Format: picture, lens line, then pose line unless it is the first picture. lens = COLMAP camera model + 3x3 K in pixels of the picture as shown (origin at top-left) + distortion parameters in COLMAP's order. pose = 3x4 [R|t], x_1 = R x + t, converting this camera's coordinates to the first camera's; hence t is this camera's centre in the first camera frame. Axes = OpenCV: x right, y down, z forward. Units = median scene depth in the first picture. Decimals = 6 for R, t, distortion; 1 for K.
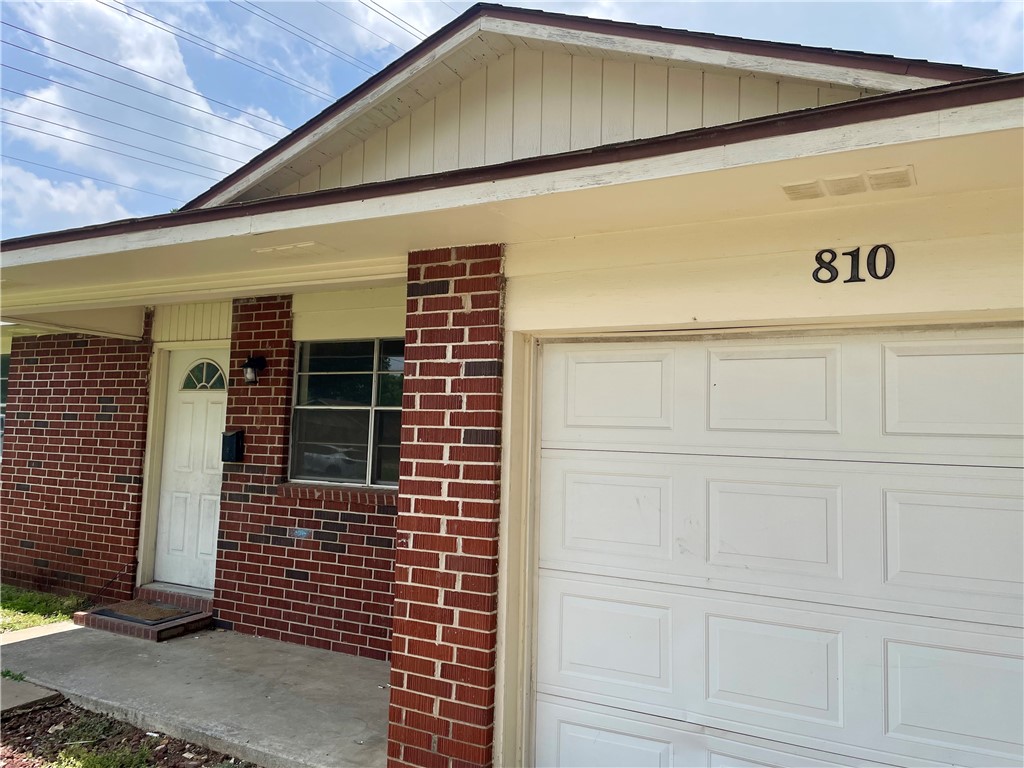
lens RADIAL K [[798.8, 0, 512.0], [0, 798.8, 384.0], [0, 0, 1]] dist [0.051456, -0.006126]
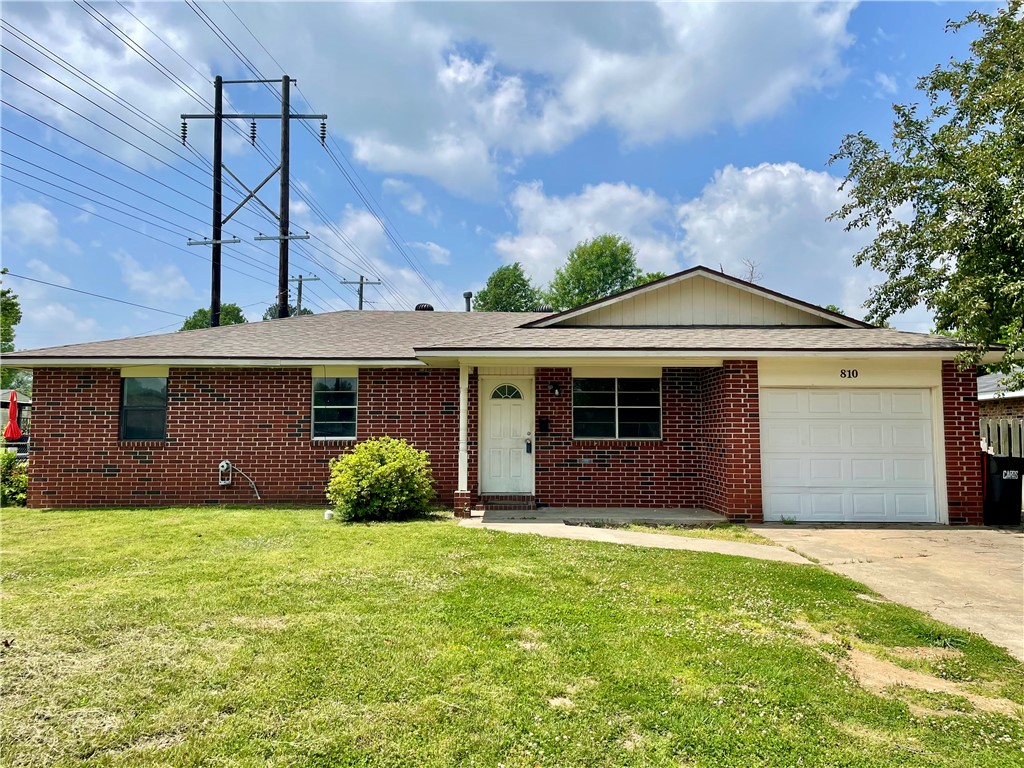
lens RADIAL K [[798.8, 0, 512.0], [0, 798.8, 384.0], [0, 0, 1]] dist [0.051456, -0.006126]
pose [[0.875229, 0.004484, 0.483688, -1.623850], [-0.008443, 0.999946, 0.006008, -0.050955], [-0.483635, -0.009342, 0.875220, -0.955297]]
